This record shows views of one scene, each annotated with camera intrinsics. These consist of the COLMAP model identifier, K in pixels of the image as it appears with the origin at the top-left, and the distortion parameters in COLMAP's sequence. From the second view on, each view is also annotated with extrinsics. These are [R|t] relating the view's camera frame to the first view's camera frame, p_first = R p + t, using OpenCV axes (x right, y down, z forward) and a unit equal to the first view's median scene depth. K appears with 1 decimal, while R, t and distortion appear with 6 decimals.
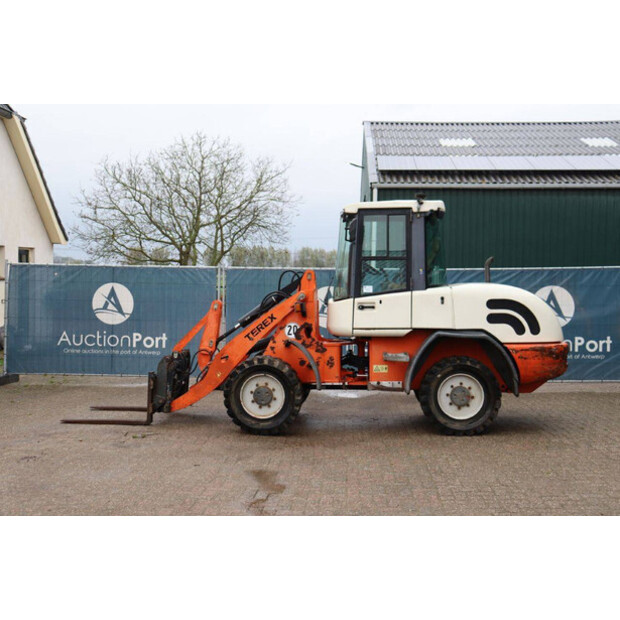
lens RADIAL K [[806.4, 0, 310.0], [0, 806.4, 310.0], [0, 0, 1]] dist [0.029759, 0.046873]
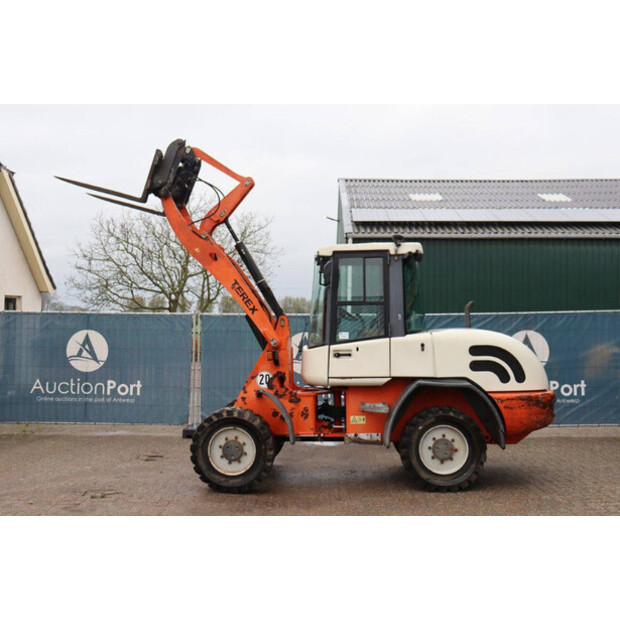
lens RADIAL K [[719.0, 0, 310.0], [0, 719.0, 310.0], [0, 0, 1]] dist [-0.018624, 0.033633]
pose [[0.999692, -0.004941, 0.024341, 0.008775], [0.006349, 0.998292, -0.058078, -0.005323], [-0.024012, 0.058214, 0.998015, 0.118270]]
